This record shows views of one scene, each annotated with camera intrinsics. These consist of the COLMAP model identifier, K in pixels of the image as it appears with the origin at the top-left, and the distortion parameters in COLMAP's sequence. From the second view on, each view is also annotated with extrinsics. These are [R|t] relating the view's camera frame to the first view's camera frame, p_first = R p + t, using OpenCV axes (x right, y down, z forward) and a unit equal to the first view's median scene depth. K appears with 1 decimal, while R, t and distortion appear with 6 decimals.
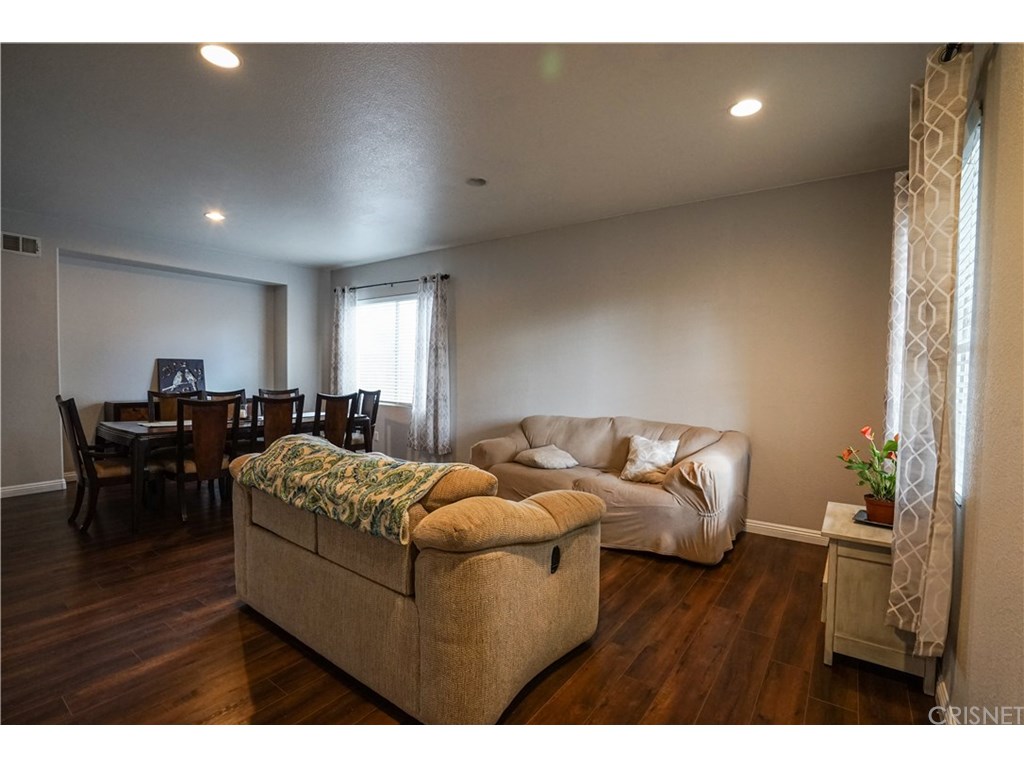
lens RADIAL K [[475.3, 0, 506.7], [0, 475.3, 388.5], [0, 0, 1]] dist [-0.053628, 0.024609]
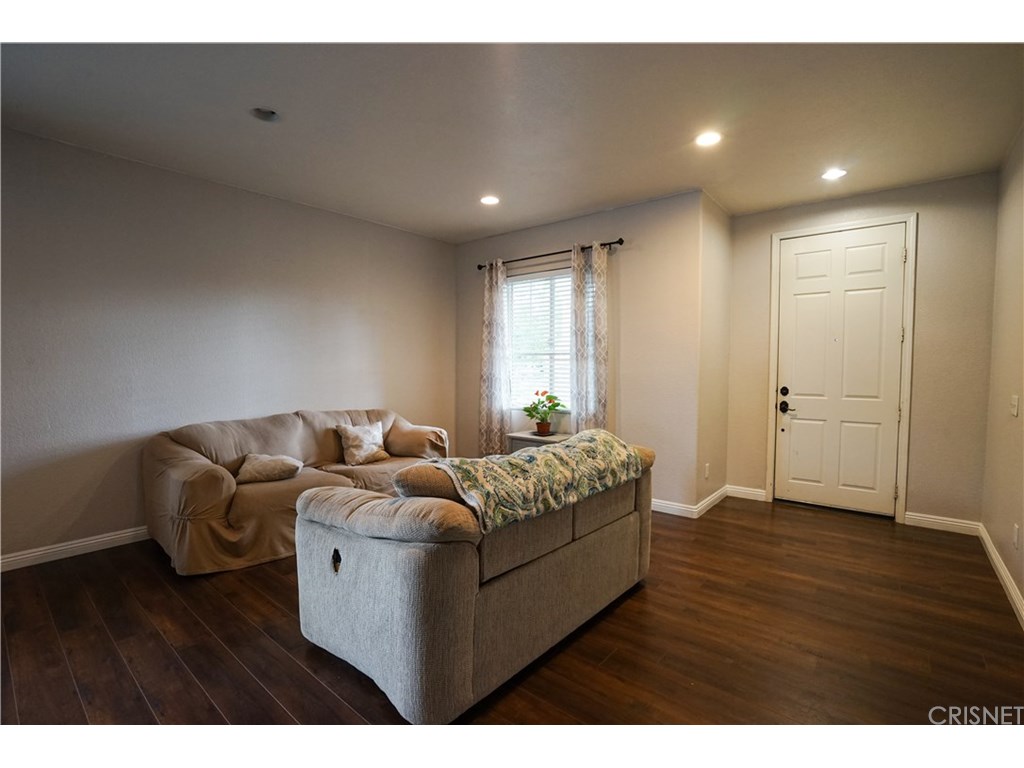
lens RADIAL K [[475.3, 0, 506.7], [0, 475.3, 388.5], [0, 0, 1]] dist [-0.053628, 0.024609]
pose [[0.070963, -0.064047, 0.995421, -0.807250], [0.035871, 0.997455, 0.061620, -0.037269], [-0.996834, 0.031334, 0.073080, 0.582281]]
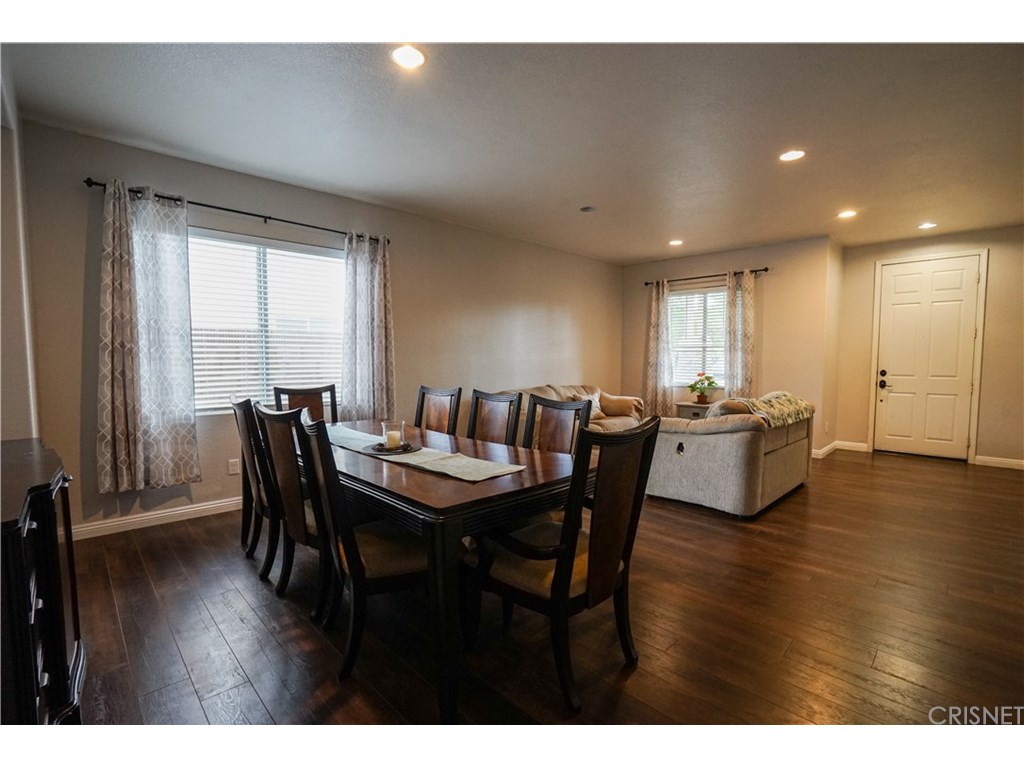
lens RADIAL K [[475.3, 0, 506.7], [0, 475.3, 388.5], [0, 0, 1]] dist [-0.053628, 0.024609]
pose [[0.158384, -0.080031, 0.984129, -1.433212], [0.038889, 0.996442, 0.074773, -0.053733], [-0.986611, 0.026429, 0.160933, 1.034178]]
